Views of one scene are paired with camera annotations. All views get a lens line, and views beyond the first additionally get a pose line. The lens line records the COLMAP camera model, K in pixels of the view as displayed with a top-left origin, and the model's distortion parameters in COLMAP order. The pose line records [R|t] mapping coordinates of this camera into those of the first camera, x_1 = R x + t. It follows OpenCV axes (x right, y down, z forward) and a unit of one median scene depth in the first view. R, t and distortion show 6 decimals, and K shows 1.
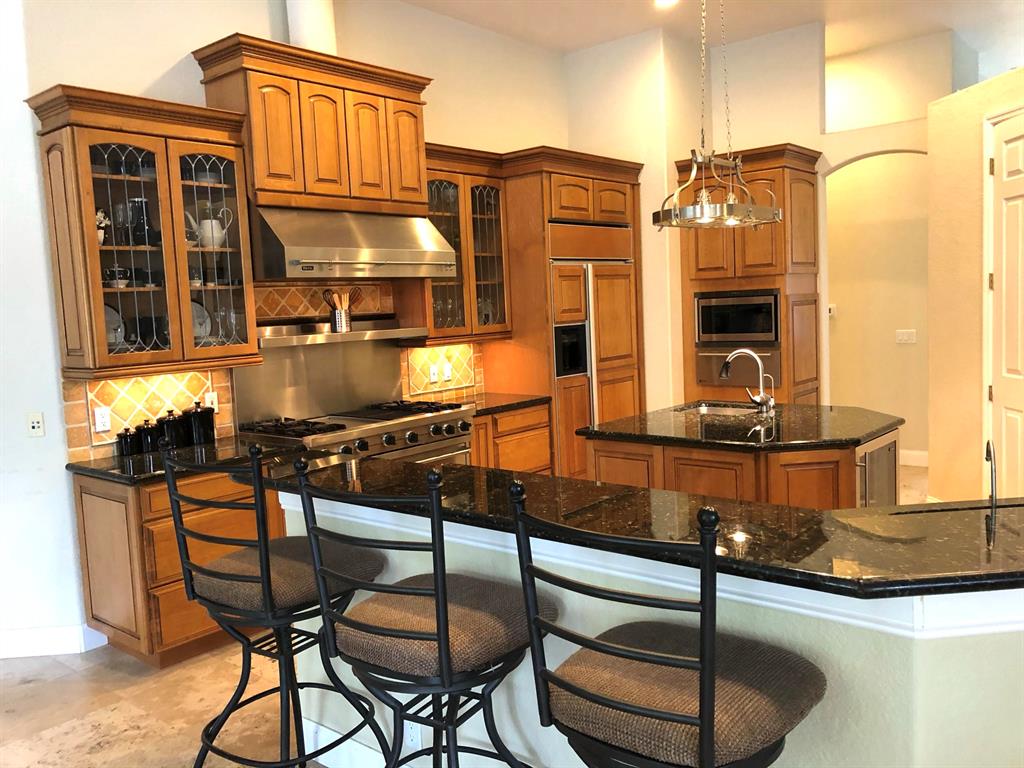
lens RADIAL K [[840.5, 0, 511.0], [0, 840.5, 407.4], [0, 0, 1]] dist [0.035712, -0.081414]
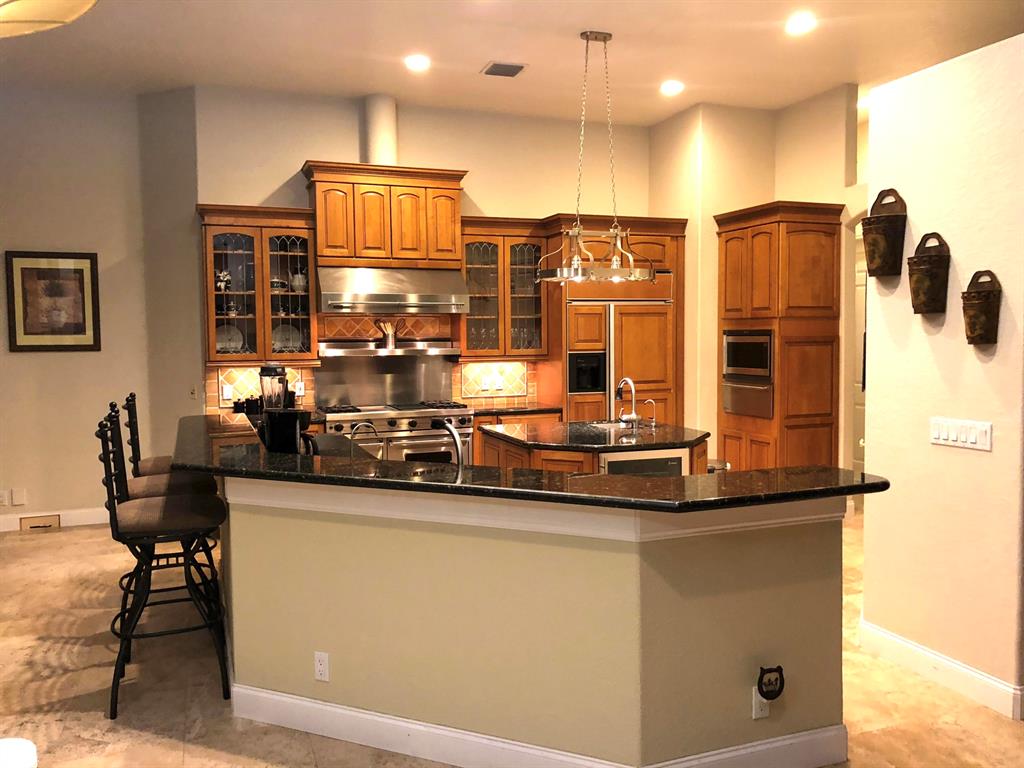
lens RADIAL K [[840.5, 0, 511.0], [0, 840.5, 407.4], [0, 0, 1]] dist [0.035712, -0.081414]
pose [[0.869396, 0.081796, -0.487298, 0.648174], [-0.093648, 0.995605, 0.000040, -0.007077], [0.485160, 0.045600, 0.873236, -0.155798]]
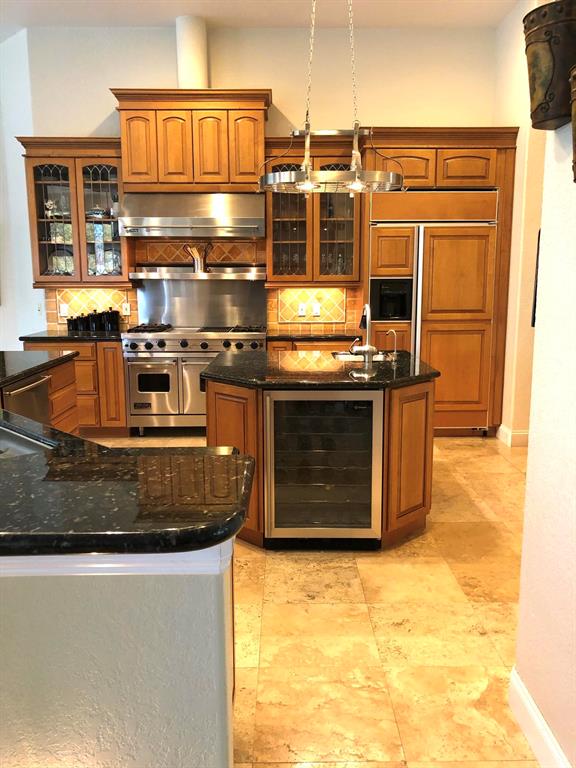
lens RADIAL K [[630.4, 0, 288.0], [0, 630.4, 384.0], [0, 0, 1]] dist [0.035712, -0.081414]
pose [[0.643336, 0.172329, -0.745937, 0.736129], [-0.123955, 0.984927, 0.120636, -0.044841], [0.755483, 0.014853, 0.655000, 0.341764]]
